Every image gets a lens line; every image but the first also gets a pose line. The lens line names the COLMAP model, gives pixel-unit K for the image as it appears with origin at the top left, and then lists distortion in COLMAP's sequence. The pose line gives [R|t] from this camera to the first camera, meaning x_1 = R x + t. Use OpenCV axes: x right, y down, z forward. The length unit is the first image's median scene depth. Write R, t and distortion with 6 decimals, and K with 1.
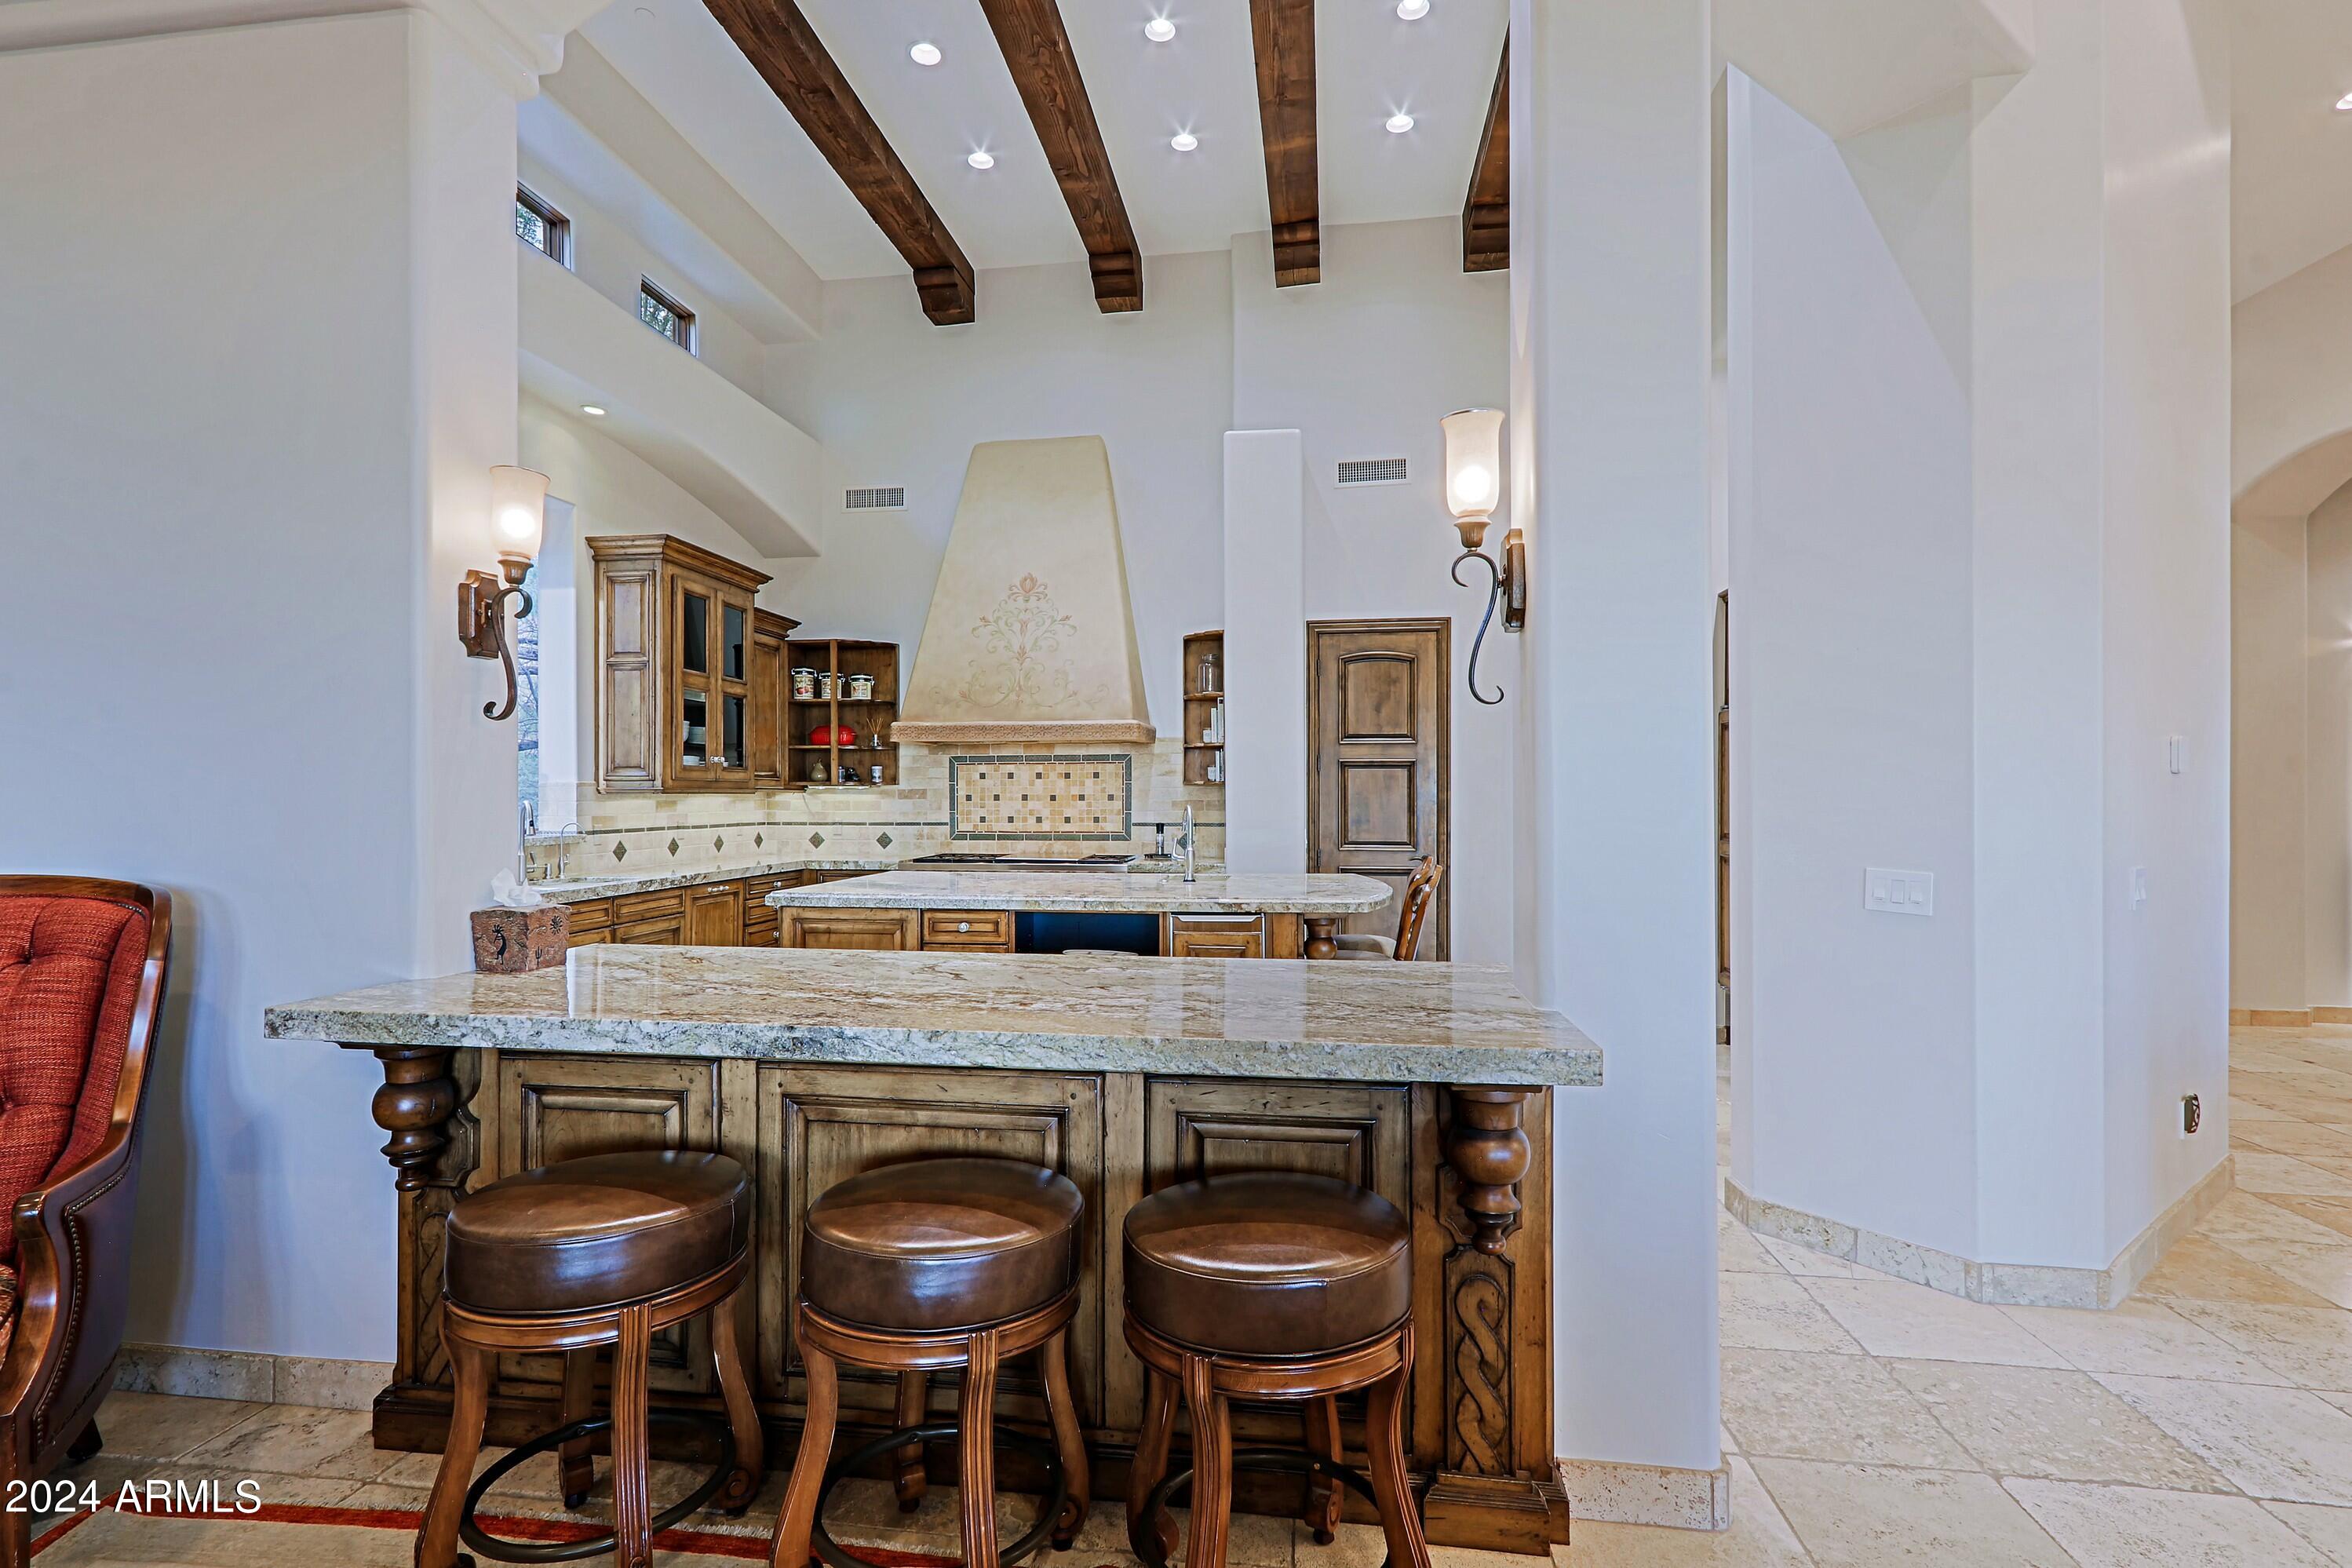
lens RADIAL K [[1079.9, 0, 1158.5], [0, 1079.9, 785.4], [0, 0, 1]] dist [-0.003537, 0.000955]
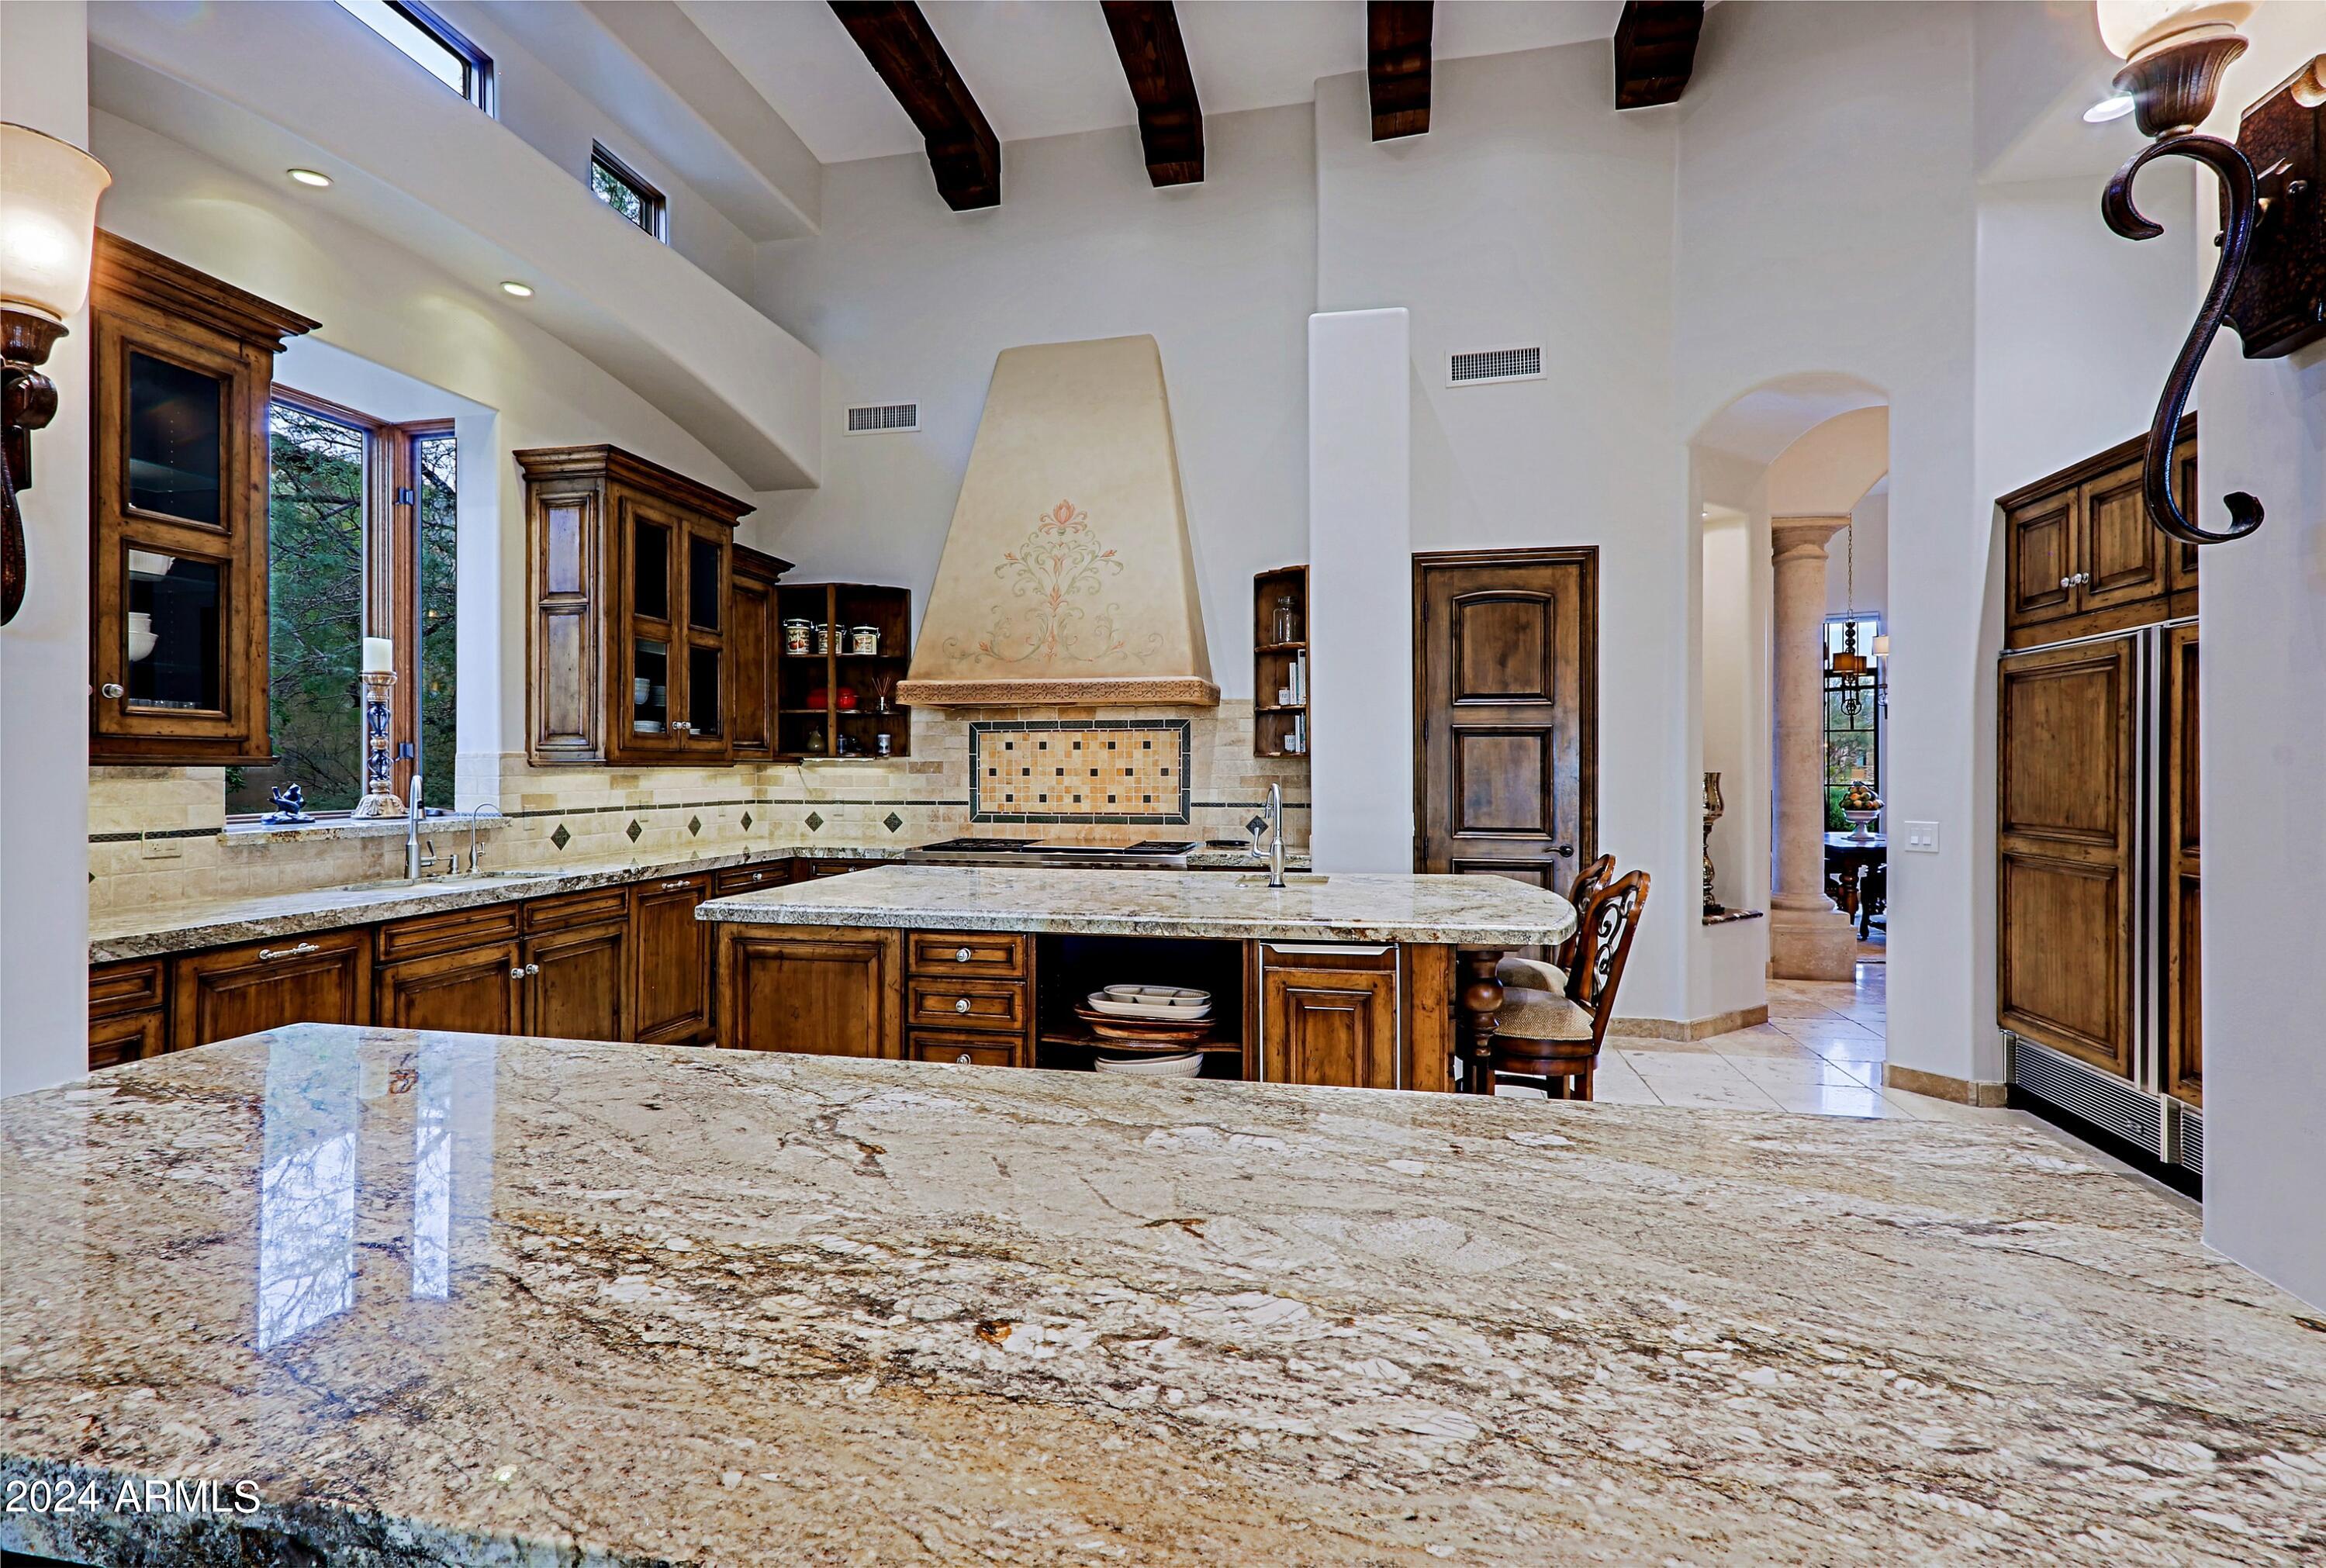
lens RADIAL K [[1086.4, 0, 1145.8], [0, 1086.4, 747.4], [0, 0, 1]] dist [-0.002326, 0.000694]
pose [[0.998619, 0.000465, -0.052533, -0.015334], [-0.001010, 0.999946, -0.010339, 0.001010], [0.052525, 0.010377, 0.998566, 0.183479]]
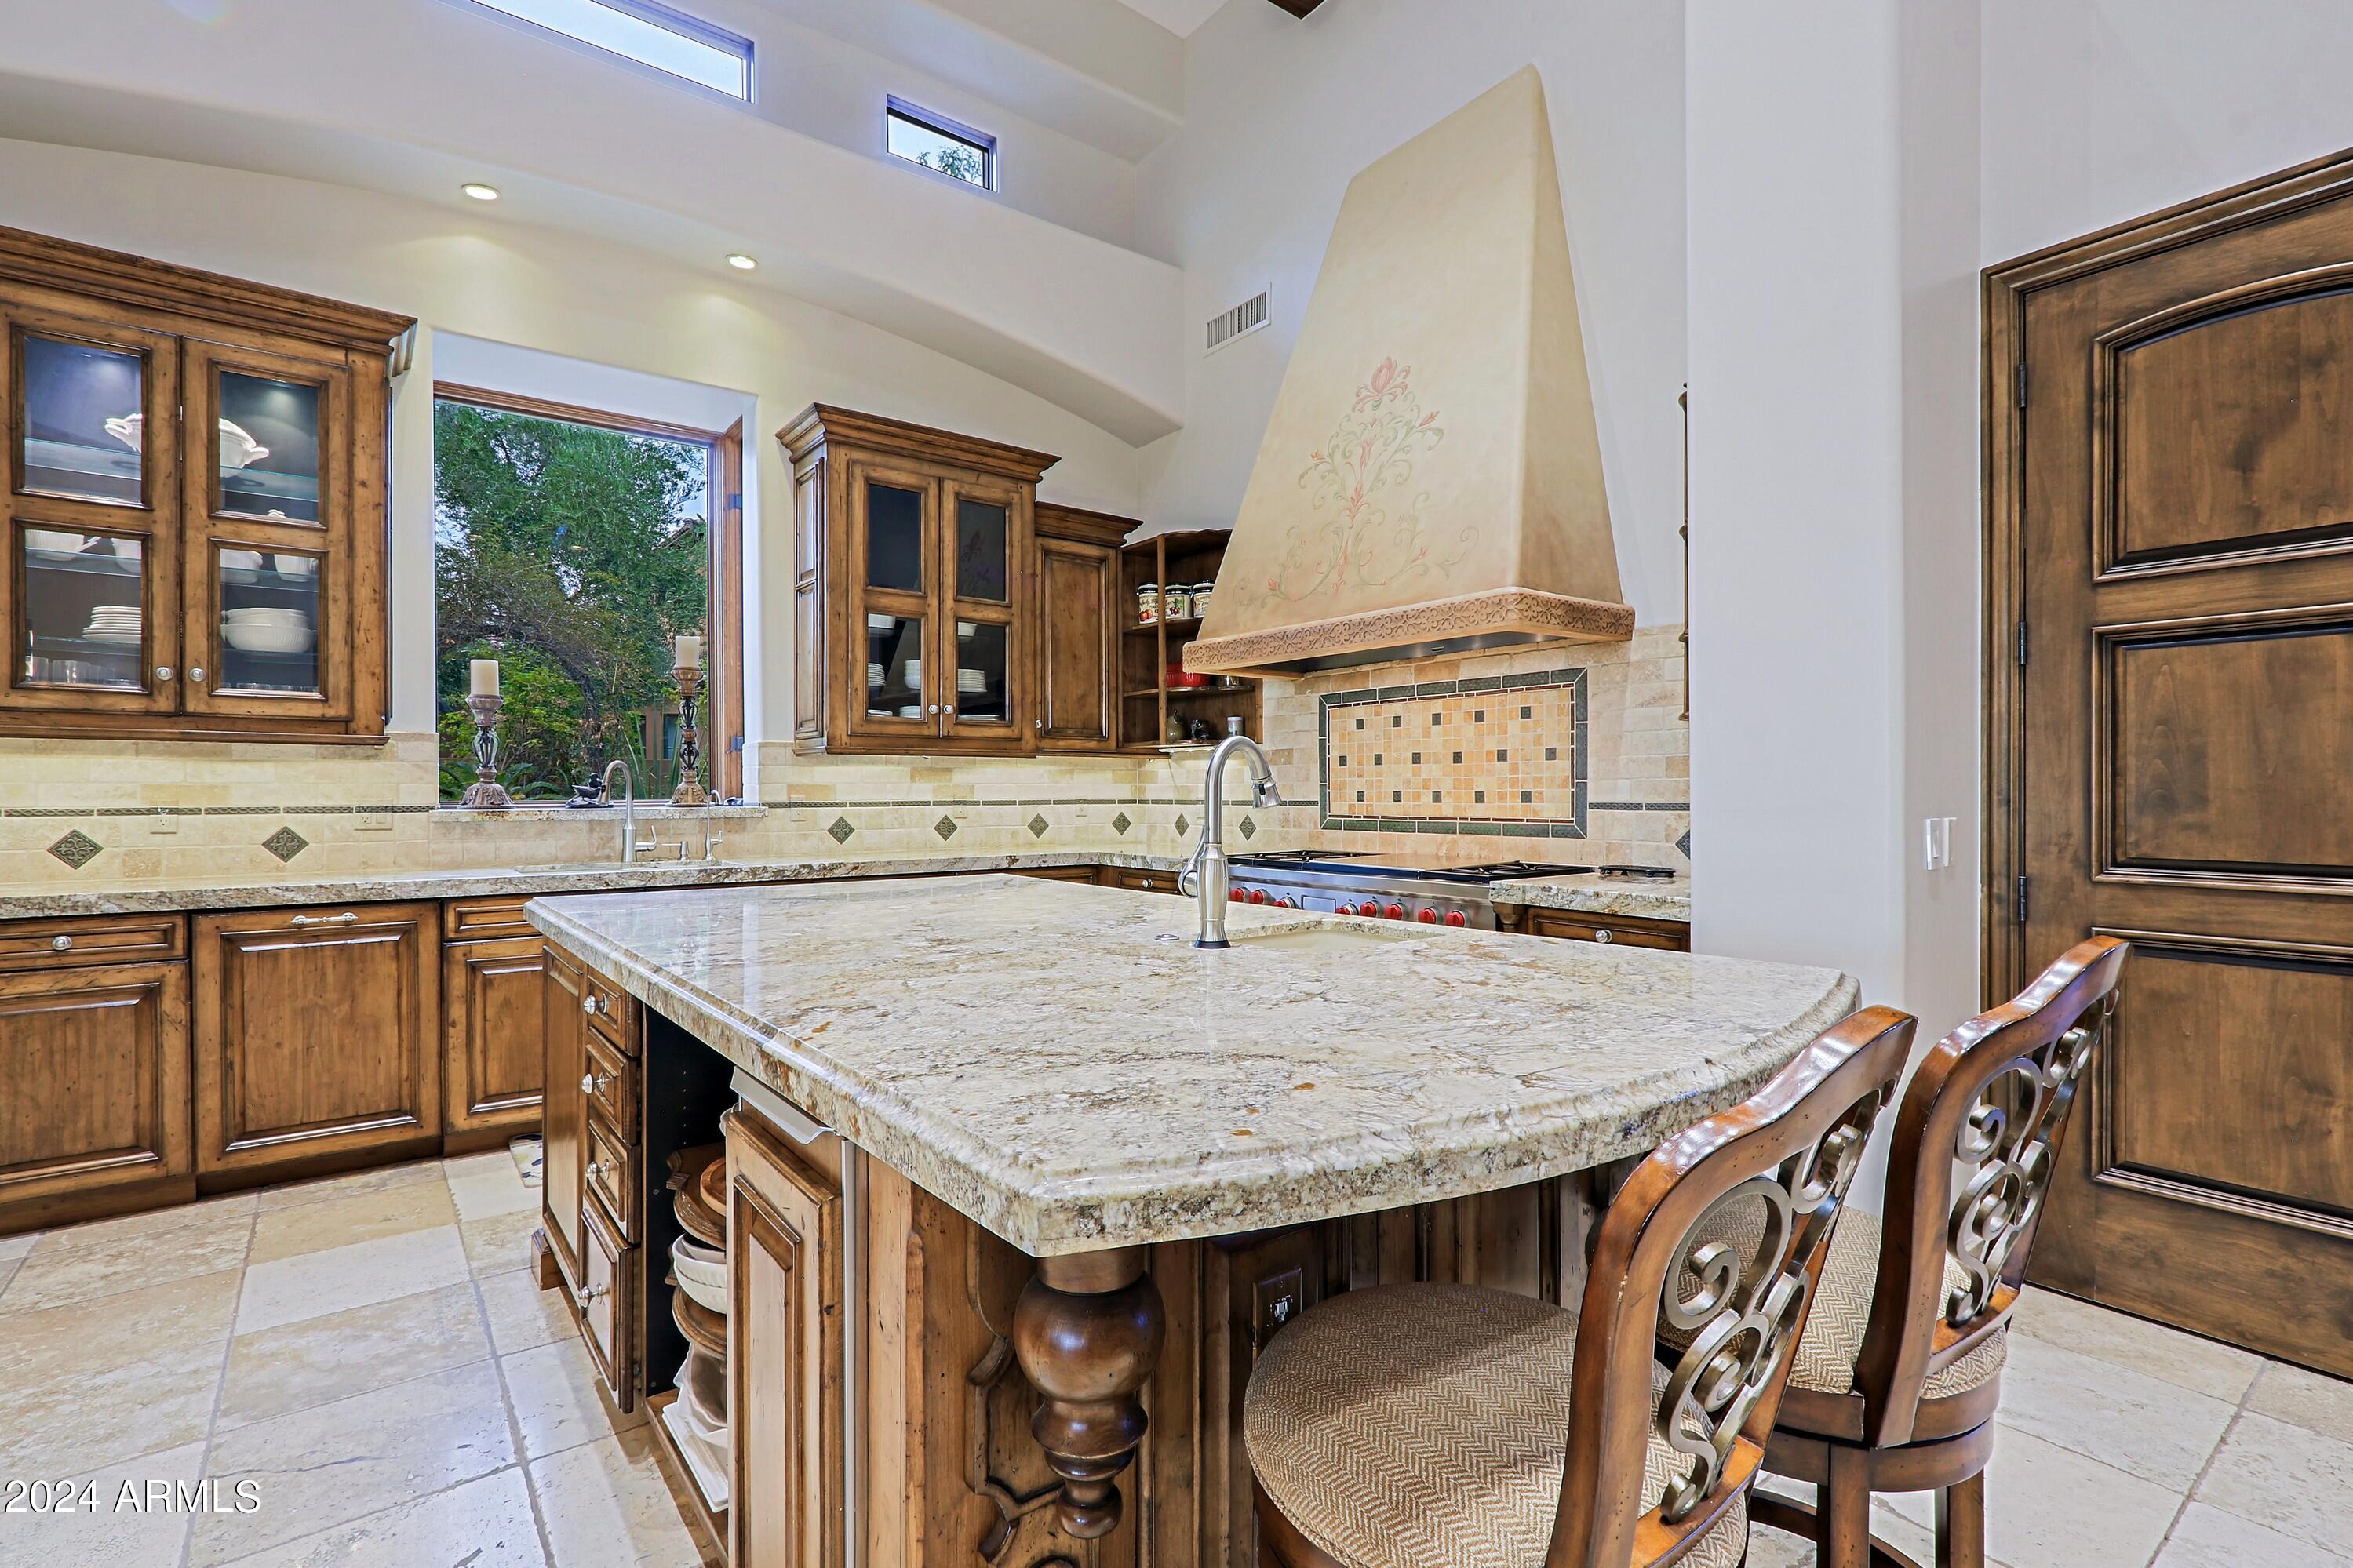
lens RADIAL K [[1081.4, 0, 1172.0], [0, 1081.4, 793.9], [0, 0, 1]] dist [-0.006092, 0.004389]
pose [[0.725404, 0.001335, -0.688322, 0.190886], [0.007696, 0.999920, 0.010050, 0.025078], [0.688280, -0.012587, 0.725336, 0.525332]]
